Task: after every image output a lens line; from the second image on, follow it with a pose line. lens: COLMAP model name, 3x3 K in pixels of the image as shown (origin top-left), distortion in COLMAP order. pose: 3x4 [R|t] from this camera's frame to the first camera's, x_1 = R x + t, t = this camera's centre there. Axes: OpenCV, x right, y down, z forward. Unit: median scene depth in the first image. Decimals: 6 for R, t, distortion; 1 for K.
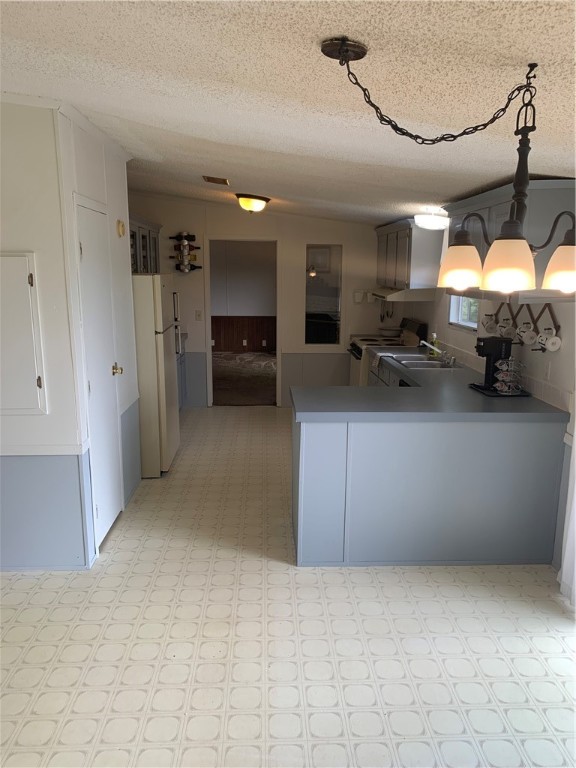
lens RADIAL K [[586.1, 0, 288.0], [0, 586.1, 384.0], [0, 0, 1]] dist [0.004051, -0.001271]
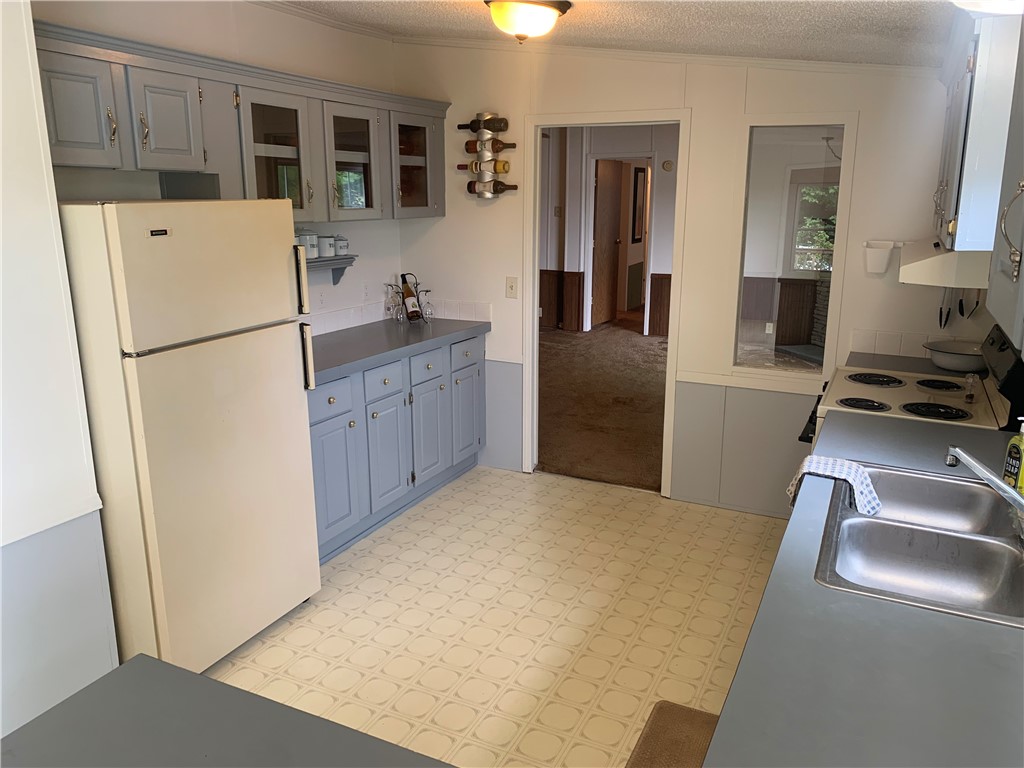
lens RADIAL K [[769.0, 0, 516.7], [0, 769.0, 379.5], [0, 0, 1]] dist [0.007668, -0.009788]
pose [[0.880606, 0.105652, -0.461921, 0.158997], [-0.086713, 0.994295, 0.062107, -0.082995], [0.465848, -0.014638, 0.884744, 0.448505]]
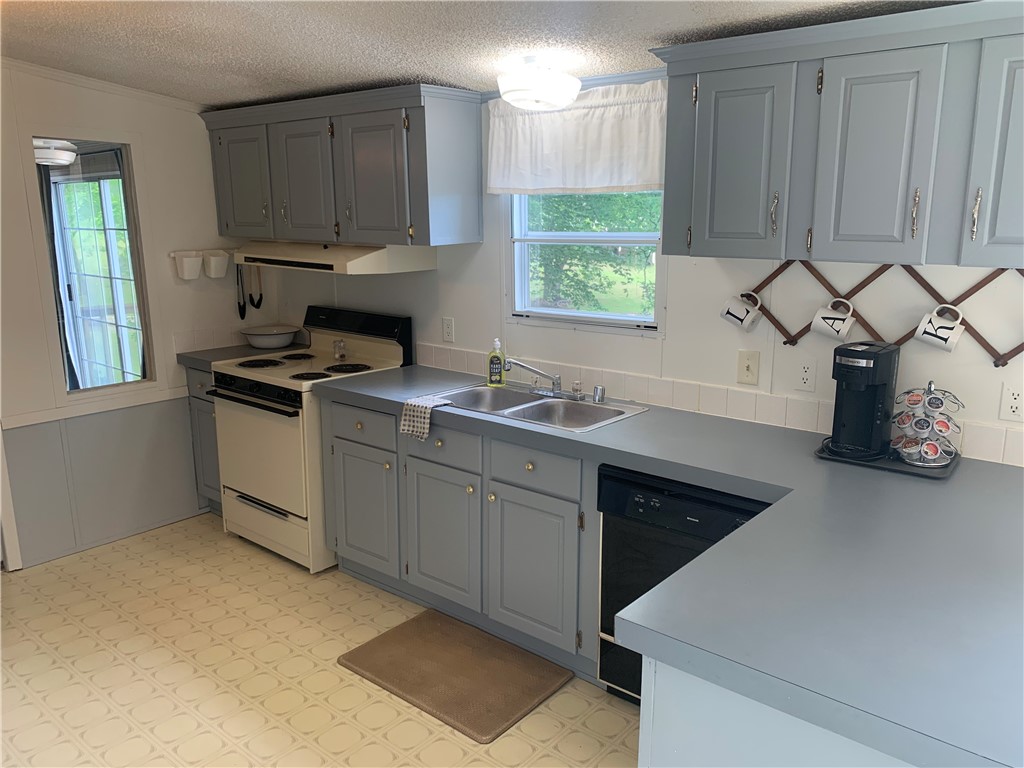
lens RADIAL K [[769.0, 0, 516.7], [0, 769.0, 379.5], [0, 0, 1]] dist [0.007668, -0.009788]
pose [[0.673639, -0.163637, 0.720718, -0.150284], [0.145786, 0.985441, 0.087480, -0.083214], [-0.724540, 0.046141, 0.687687, 0.443016]]
